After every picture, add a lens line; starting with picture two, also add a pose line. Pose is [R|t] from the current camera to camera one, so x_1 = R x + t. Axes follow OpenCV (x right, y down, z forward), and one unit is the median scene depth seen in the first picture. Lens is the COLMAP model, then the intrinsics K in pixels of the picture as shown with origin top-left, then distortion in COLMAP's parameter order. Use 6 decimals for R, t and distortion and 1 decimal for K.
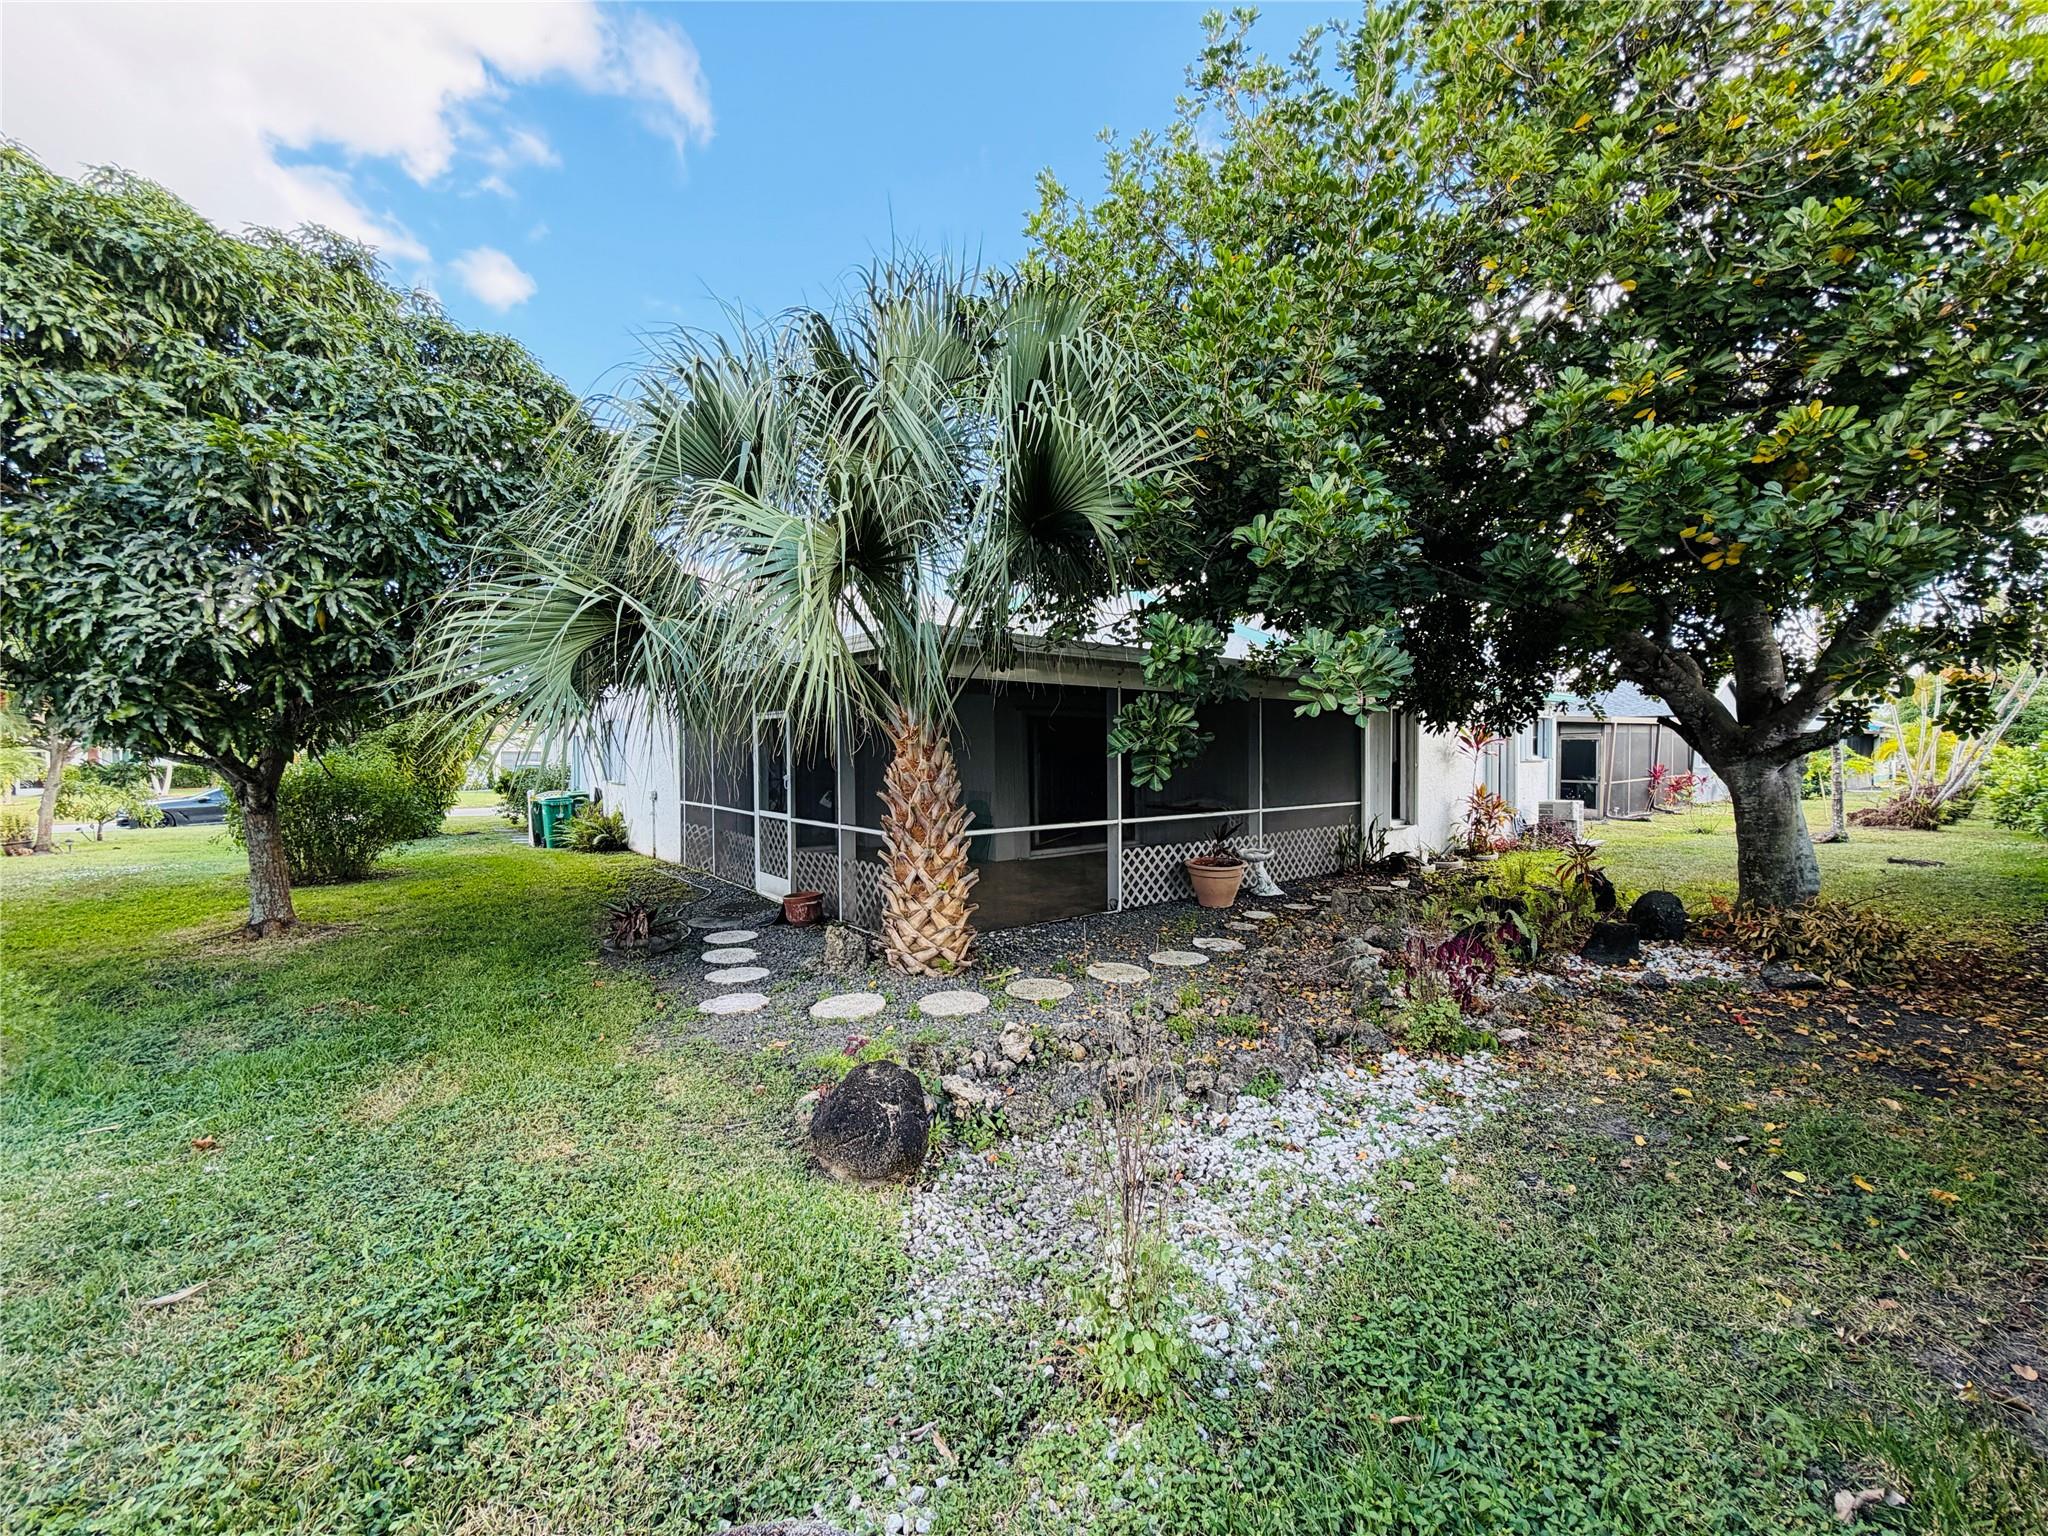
lens RADIAL K [[826.9, 0, 1024.0], [0, 826.9, 768.0], [0, 0, 1]] dist [0.000762, -0.000276]
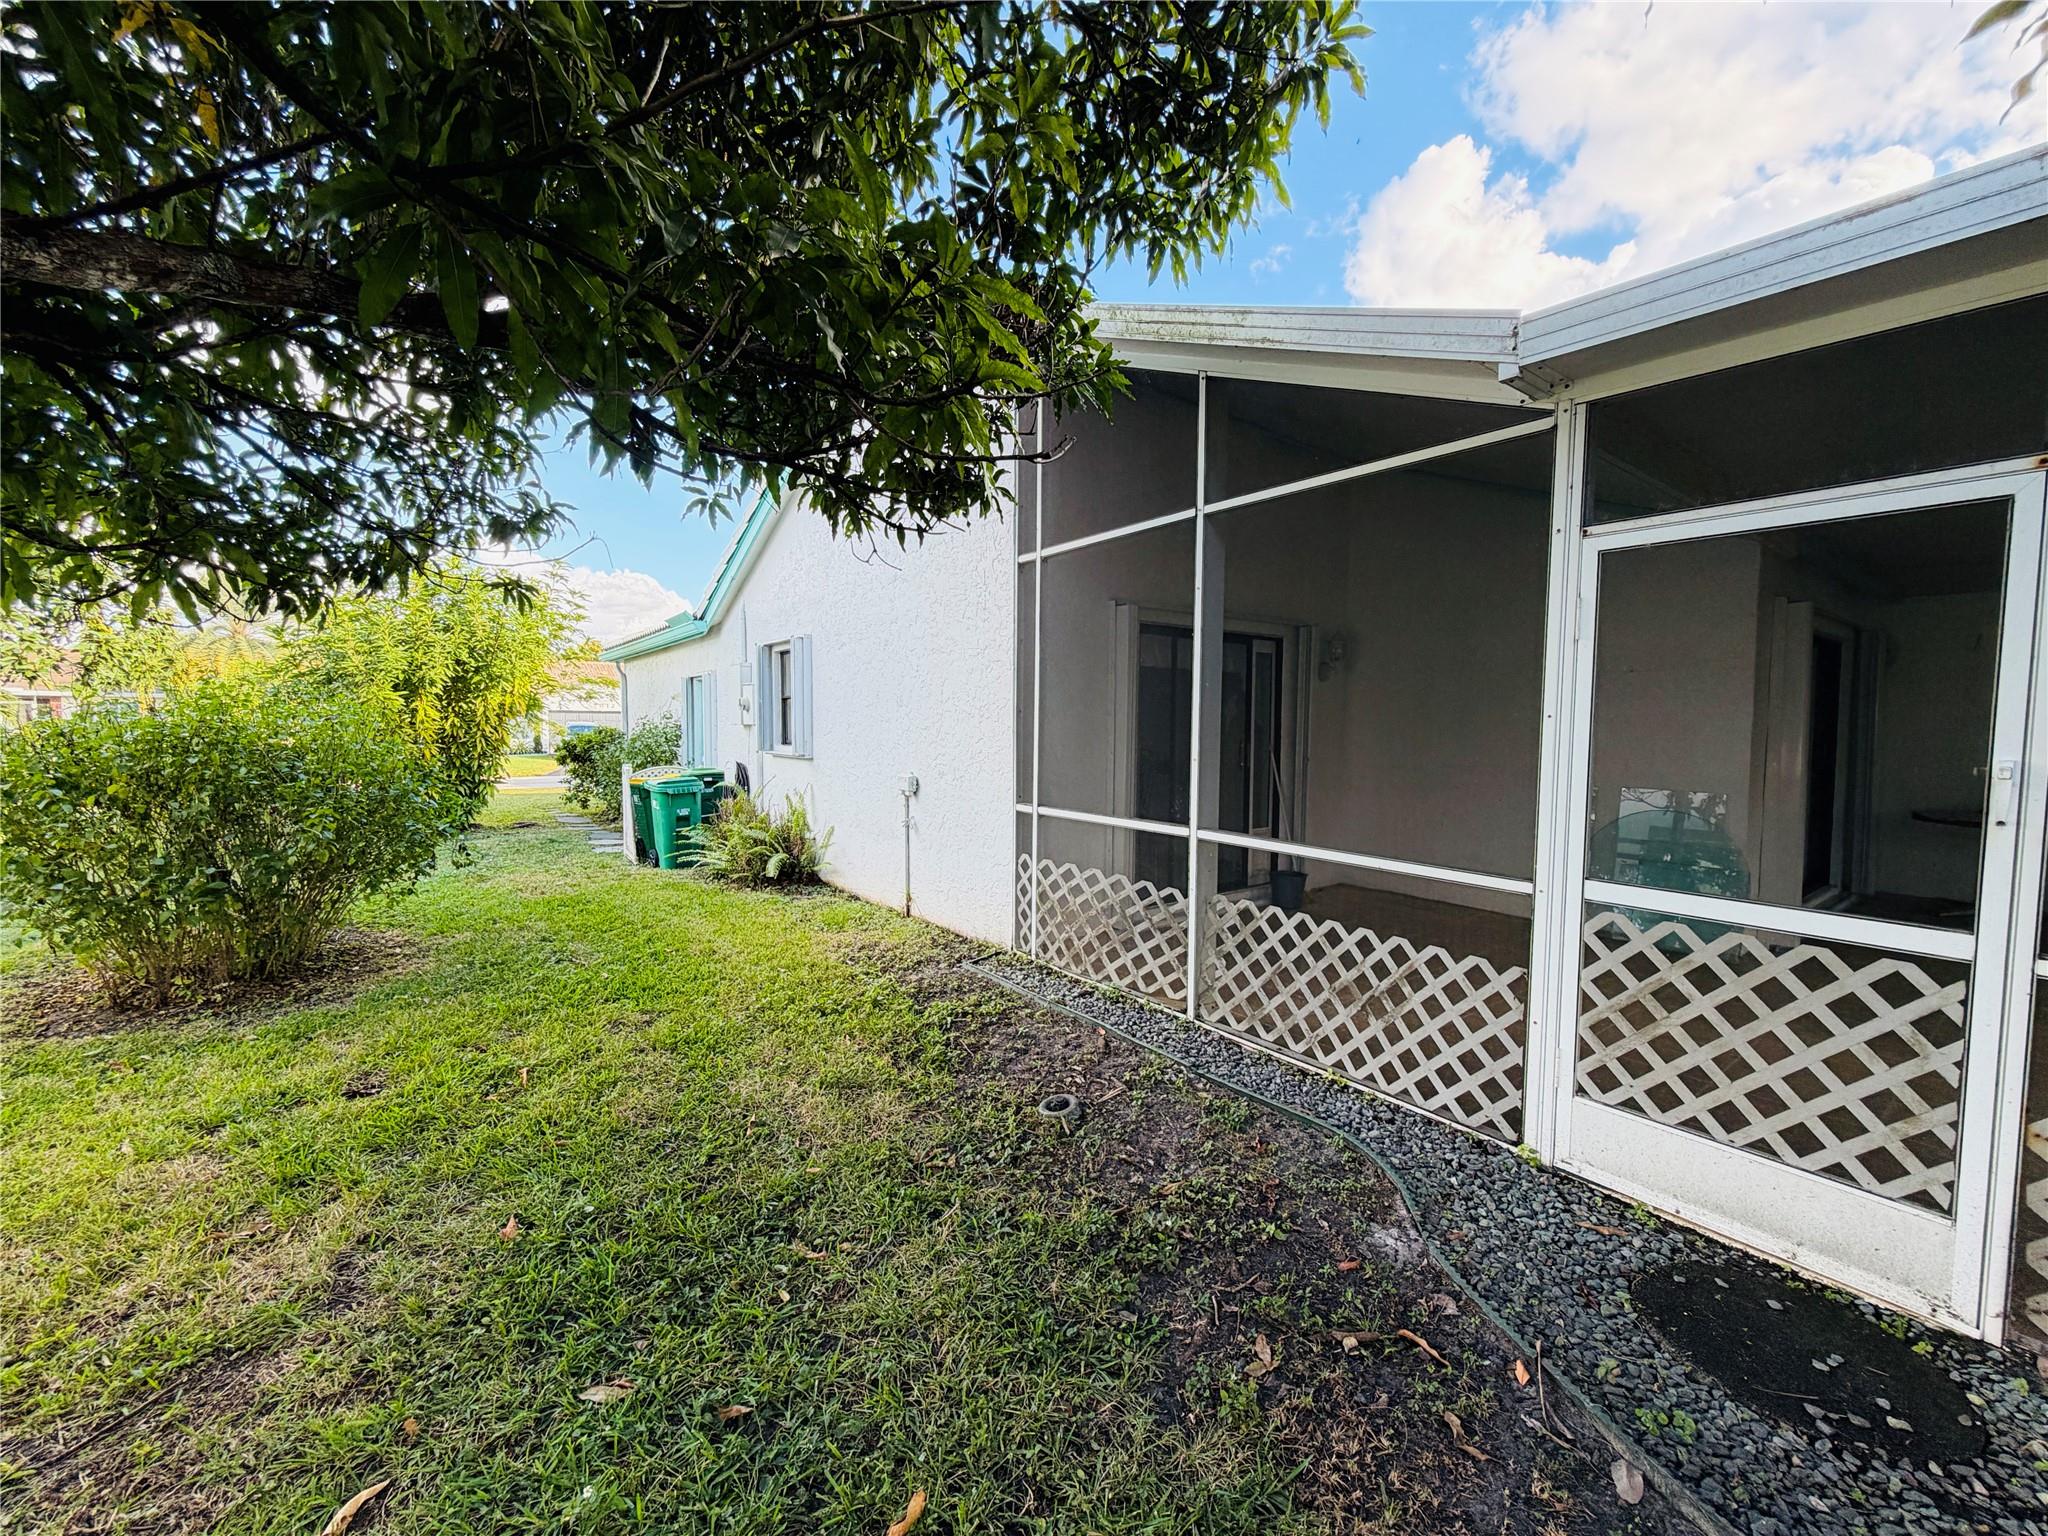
lens RADIAL K [[826.9, 0, 1024.0], [0, 826.9, 768.0], [0, 0, 1]] dist [0.000762, -0.000276]
pose [[0.999311, 0.003385, -0.036965, -0.264116], [-0.001730, 0.998998, 0.044717, 0.002104], [0.037079, -0.044622, 0.998316, 0.382738]]
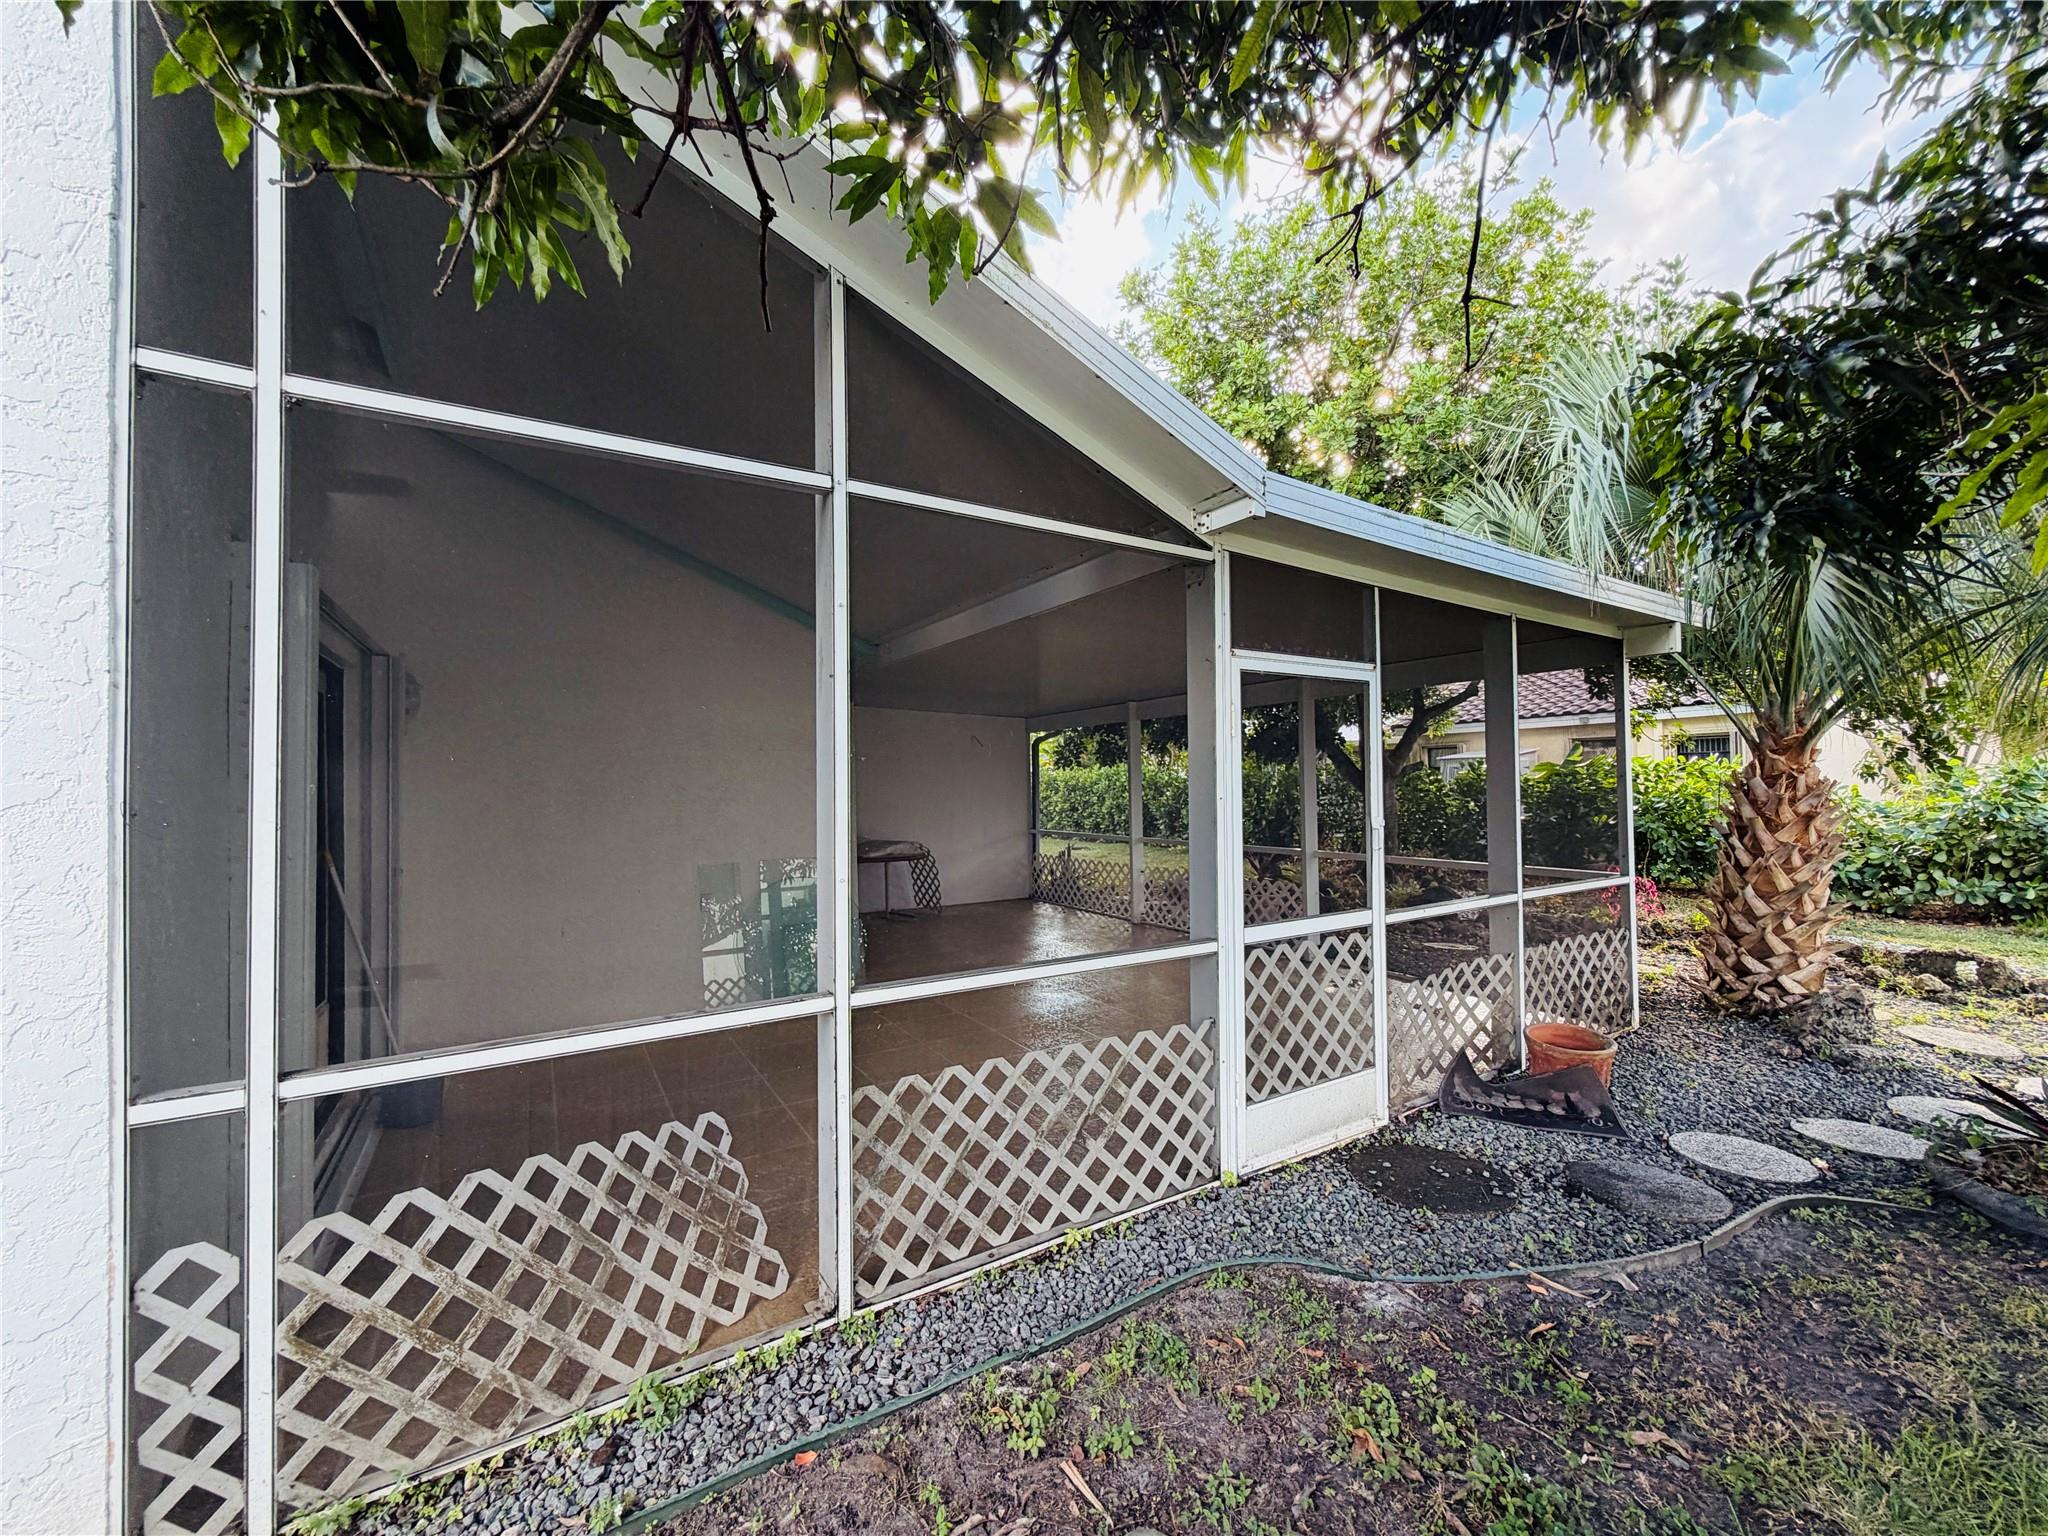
lens RADIAL K [[826.9, 0, 1024.0], [0, 826.9, 768.0], [0, 0, 1]] dist [0.000762, -0.000276]
pose [[0.109936, 0.011492, 0.993872, -0.361340], [0.027662, 0.999510, -0.014617, -0.006122], [-0.993554, 0.029100, 0.109564, 0.566198]]
